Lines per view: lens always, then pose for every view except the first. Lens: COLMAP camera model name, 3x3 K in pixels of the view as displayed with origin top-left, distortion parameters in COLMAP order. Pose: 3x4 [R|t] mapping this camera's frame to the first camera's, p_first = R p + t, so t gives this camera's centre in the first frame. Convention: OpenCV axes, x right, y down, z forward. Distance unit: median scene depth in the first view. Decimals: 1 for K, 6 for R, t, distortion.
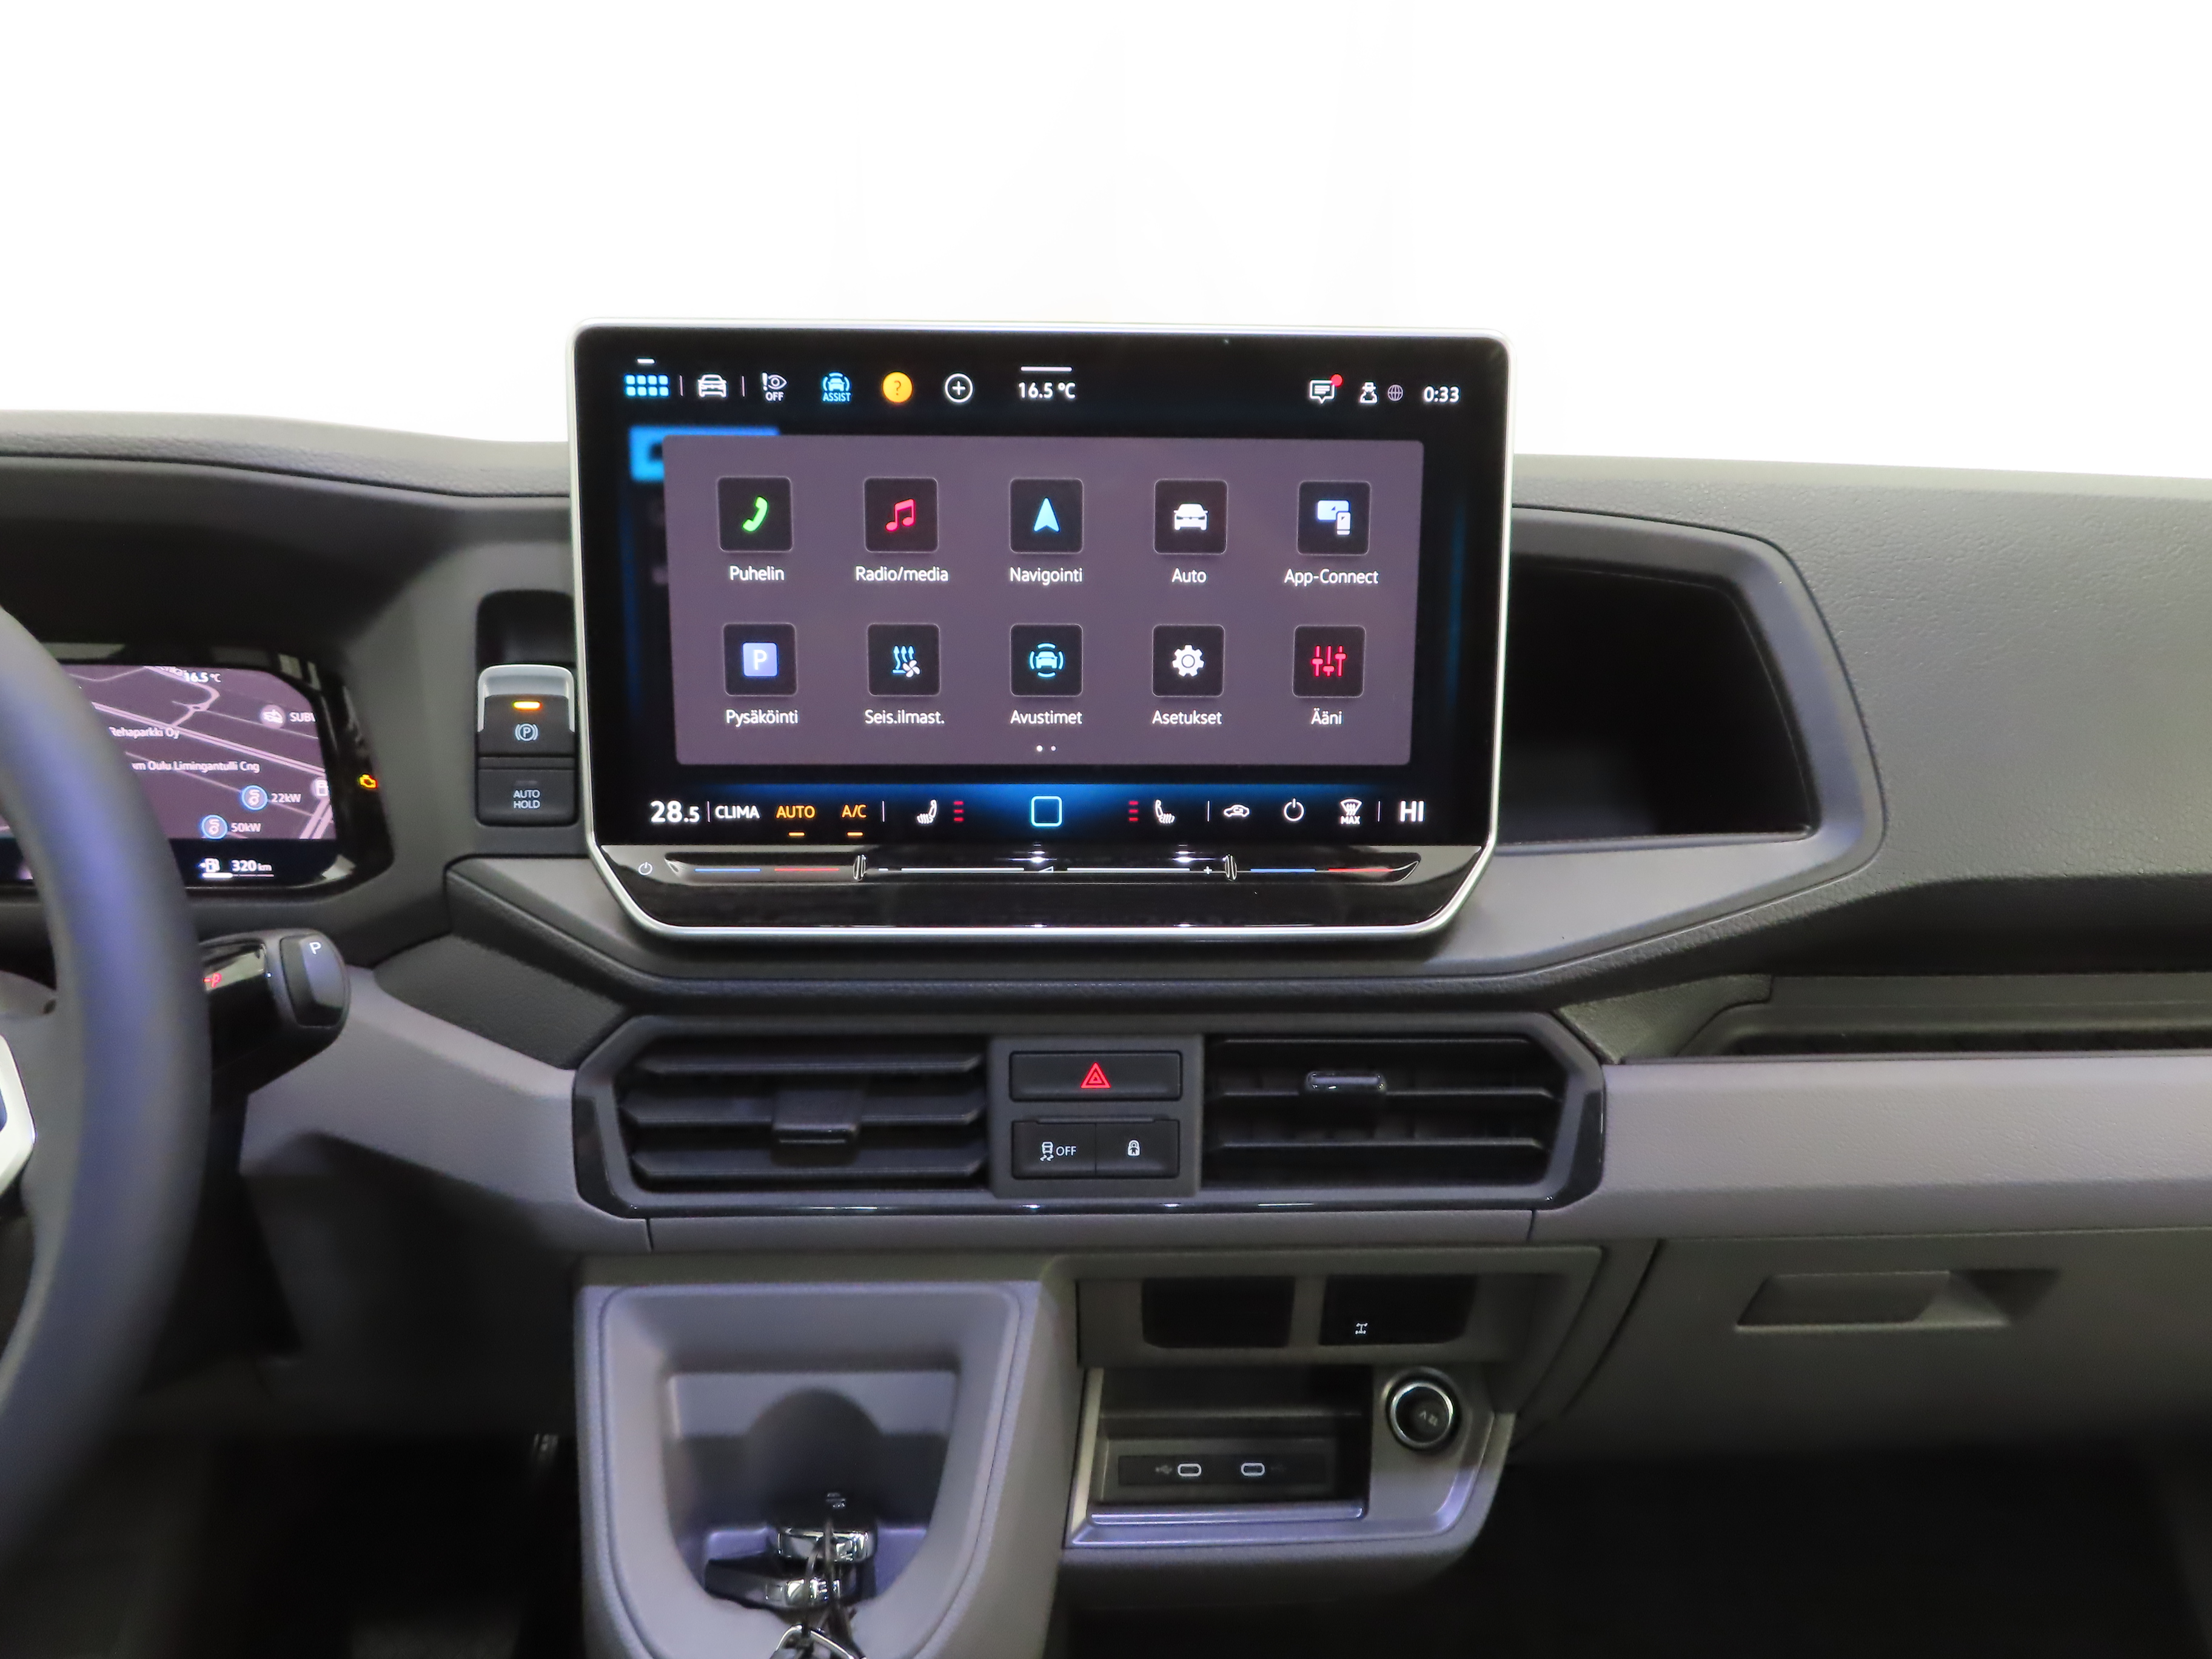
lens RADIAL K [[1585.2, 0, 1109.0], [0, 1585.2, 845.8], [0, 0, 1]] dist [-0.001605, -0.000921]
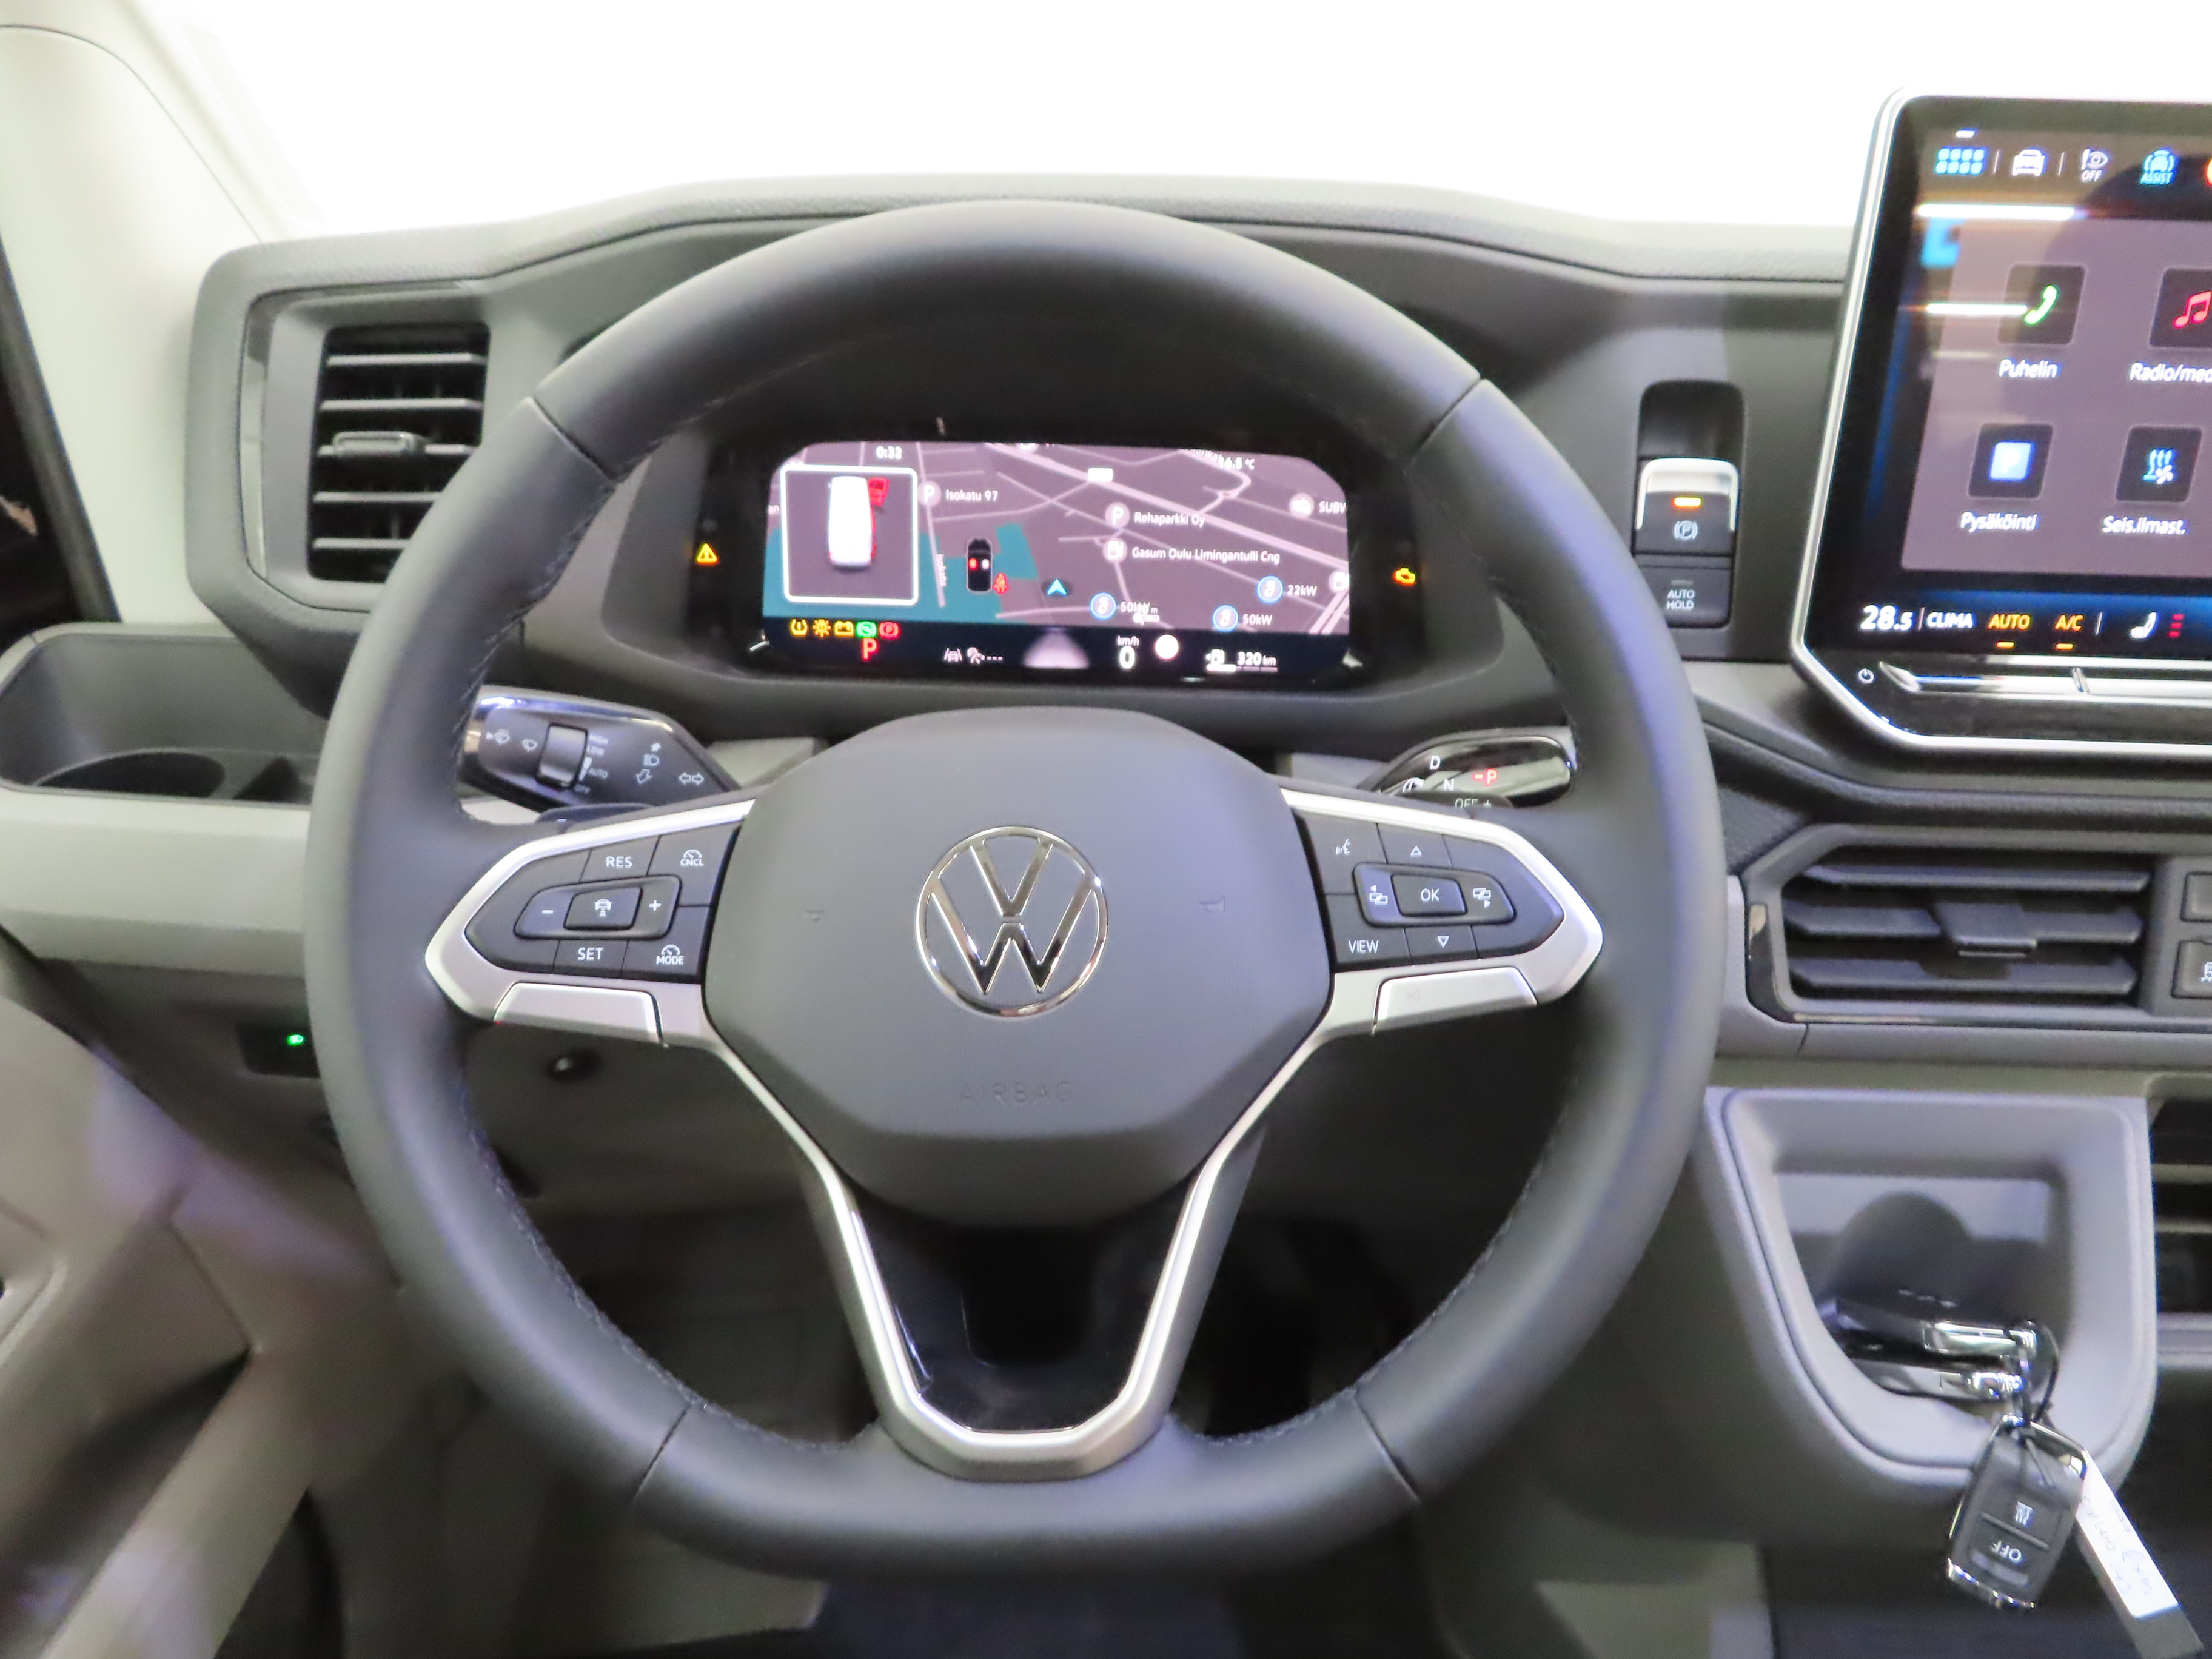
lens RADIAL K [[1585.2, 0, 1109.0], [0, 1585.2, 845.8], [0, 0, 1]] dist [-0.001605, -0.000921]
pose [[0.999154, 0.031287, -0.026681, -0.707538], [-0.027777, 0.992010, 0.123063, 0.010746], [0.030318, -0.122218, 0.992040, 0.001282]]
